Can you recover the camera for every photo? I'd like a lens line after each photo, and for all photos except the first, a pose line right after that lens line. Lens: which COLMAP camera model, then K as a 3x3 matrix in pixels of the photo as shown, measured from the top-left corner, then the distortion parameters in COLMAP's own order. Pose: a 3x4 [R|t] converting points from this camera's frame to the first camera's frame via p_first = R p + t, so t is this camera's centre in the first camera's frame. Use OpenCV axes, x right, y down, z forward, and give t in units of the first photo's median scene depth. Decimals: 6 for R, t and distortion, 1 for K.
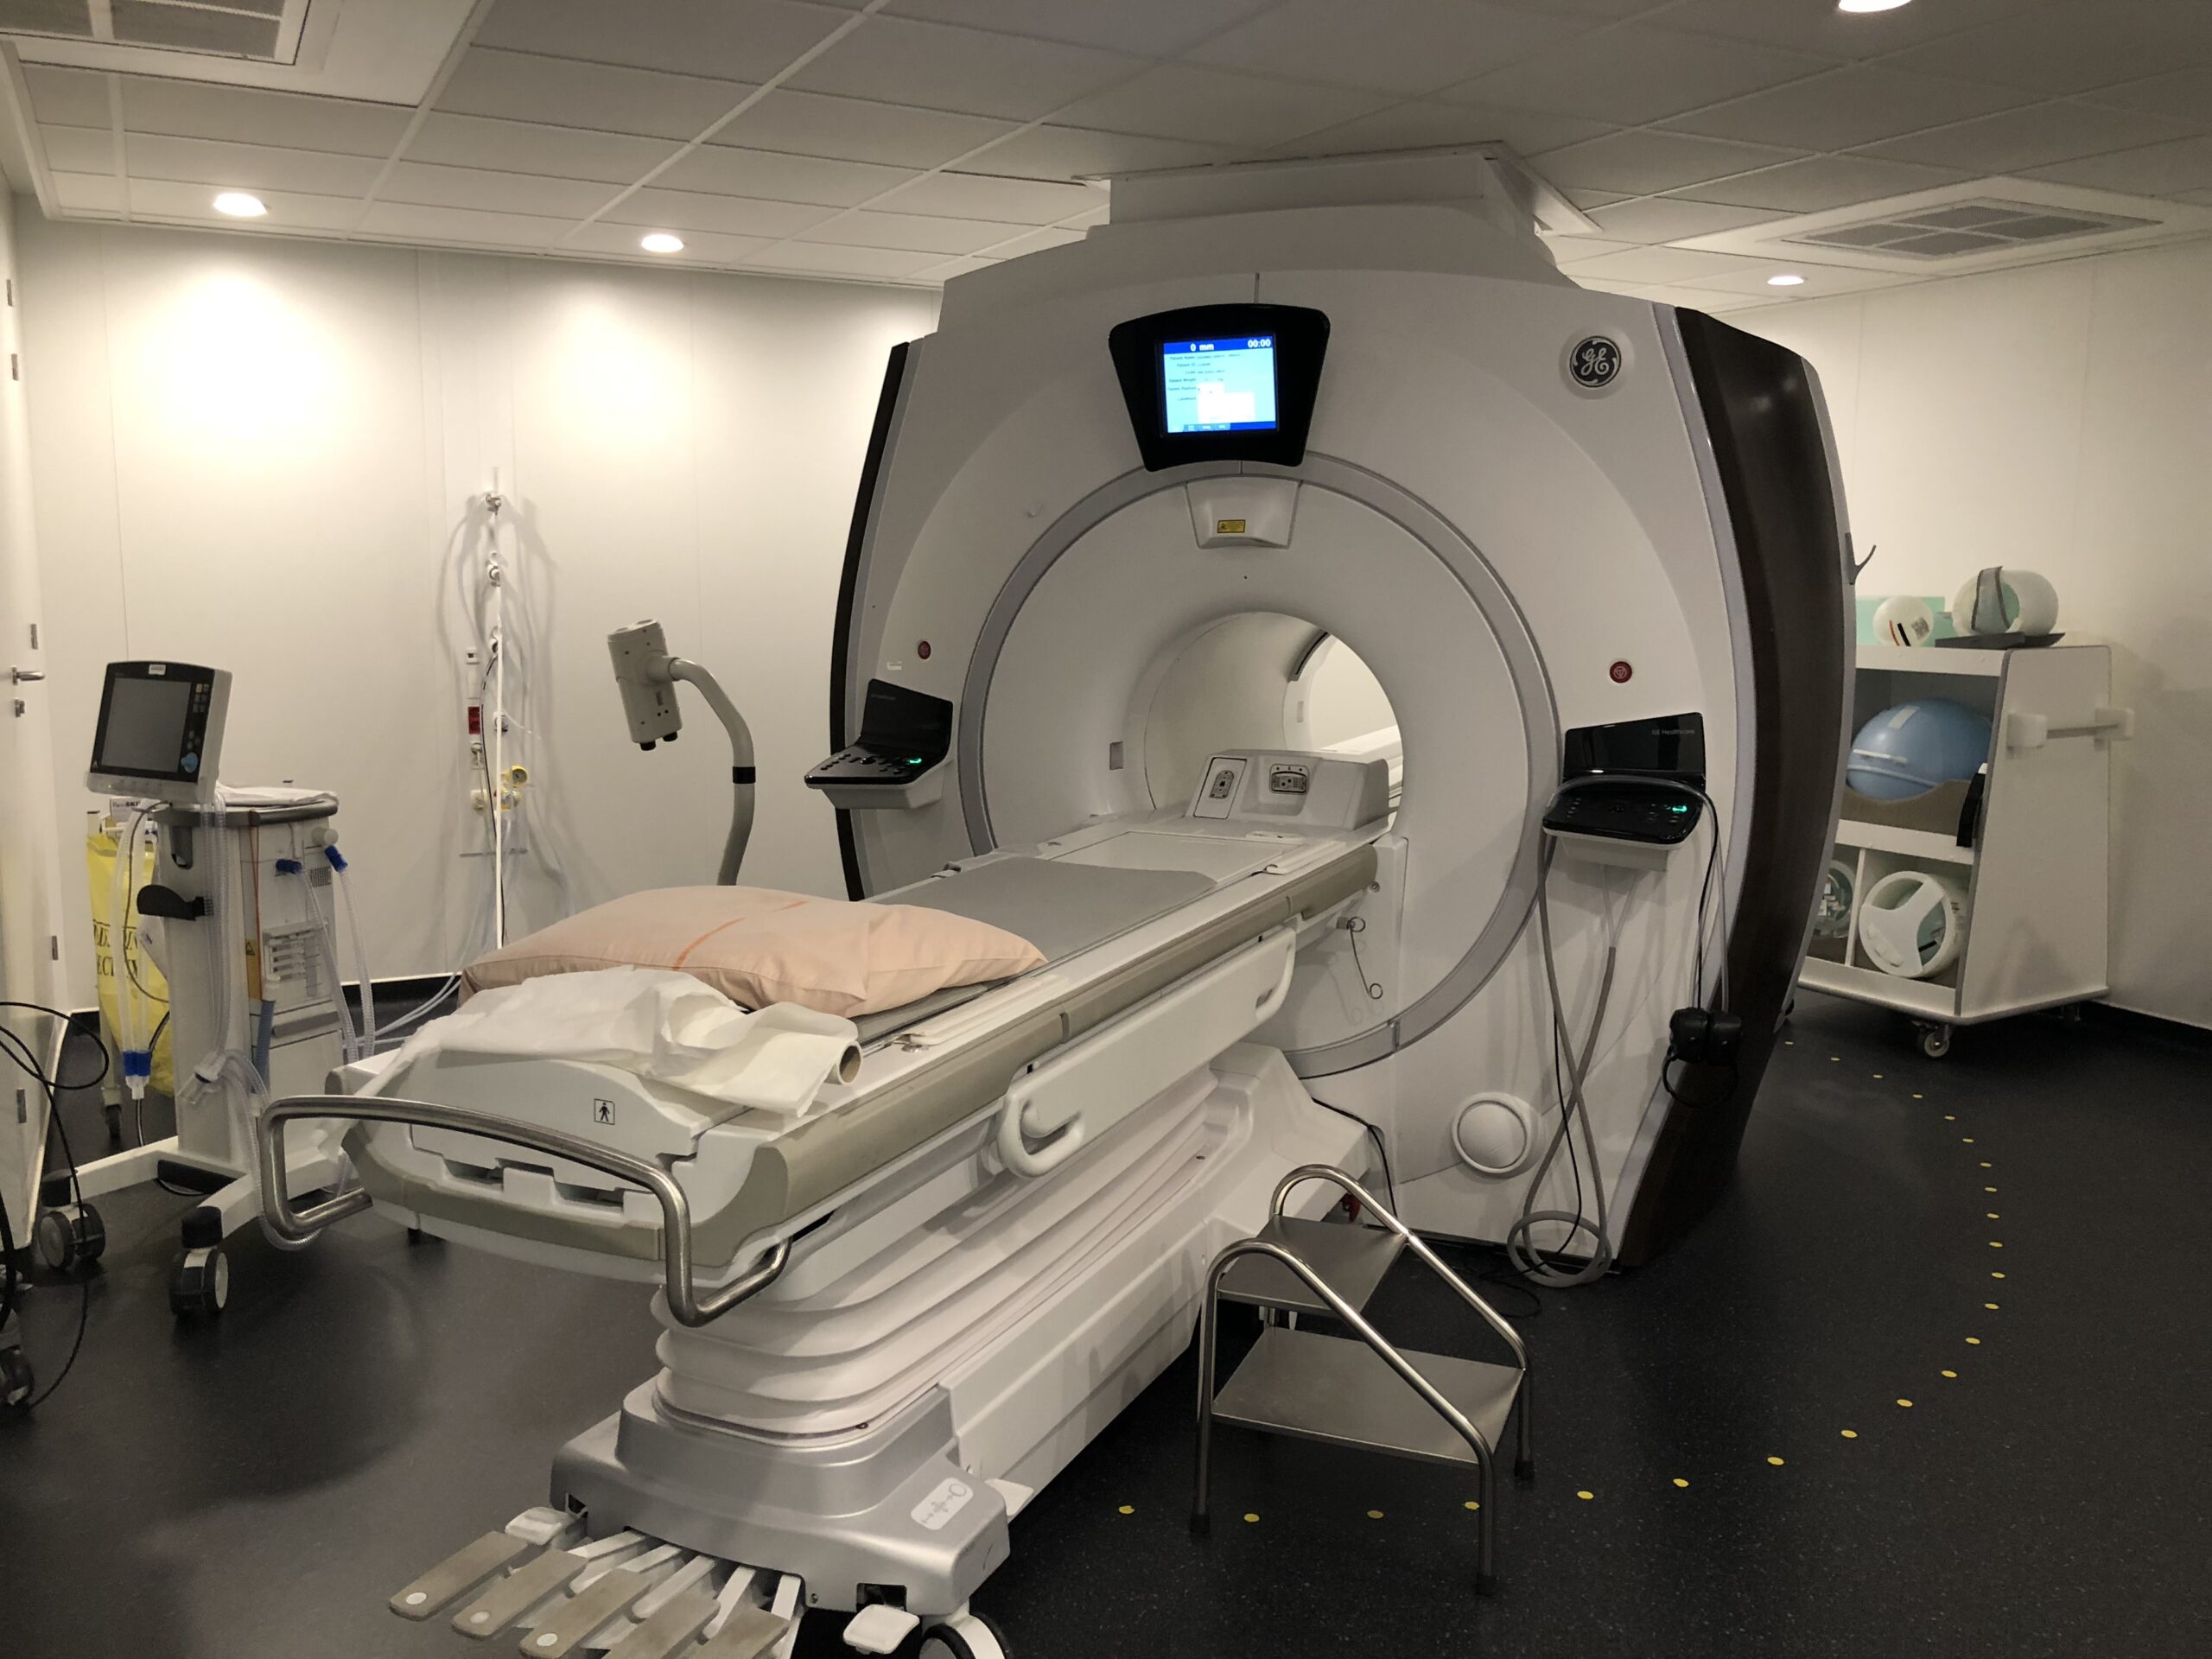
lens RADIAL K [[1779.6, 0, 1101.4], [0, 1779.6, 833.7], [0, 0, 1]] dist [-0.004845, -0.007348]
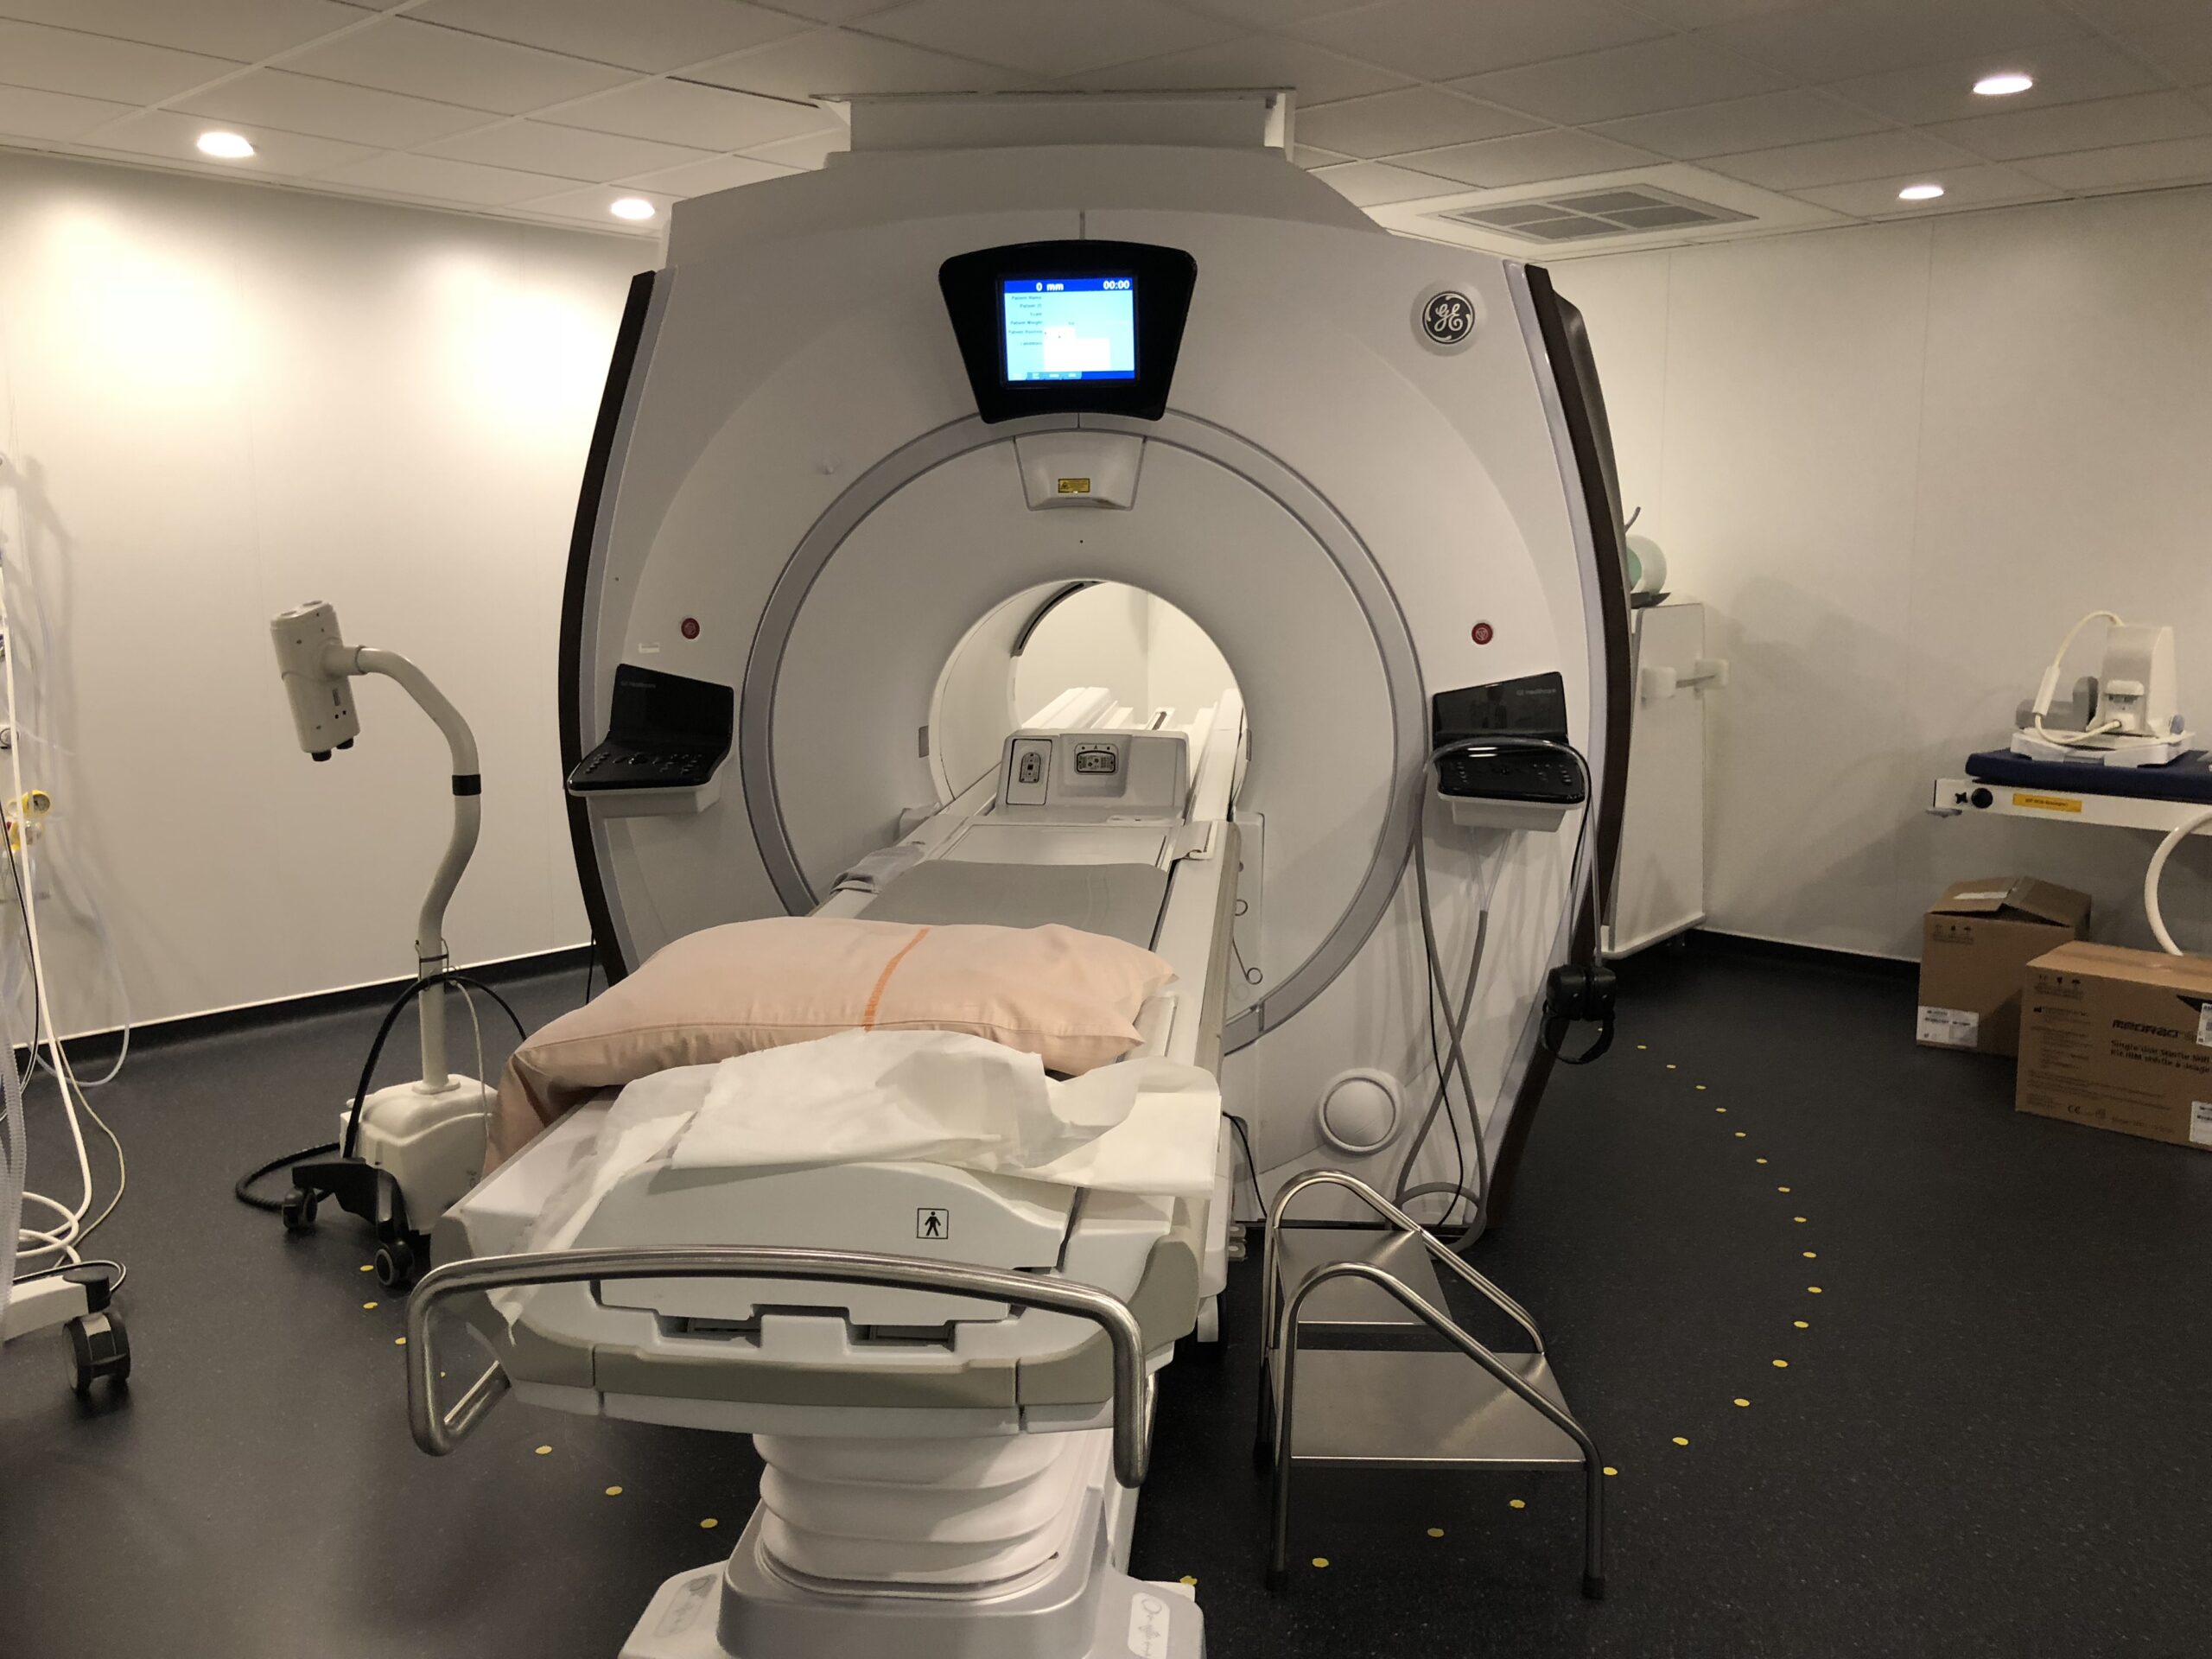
lens RADIAL K [[1779.6, 0, 1107.4], [0, 1779.6, 823.2], [0, 0, 1]] dist [-0.004845, -0.007348]
pose [[0.938781, -0.059460, 0.339346, -0.233080], [0.058098, 0.998210, 0.014182, -0.010670], [-0.339582, 0.006401, 0.940555, 0.132147]]
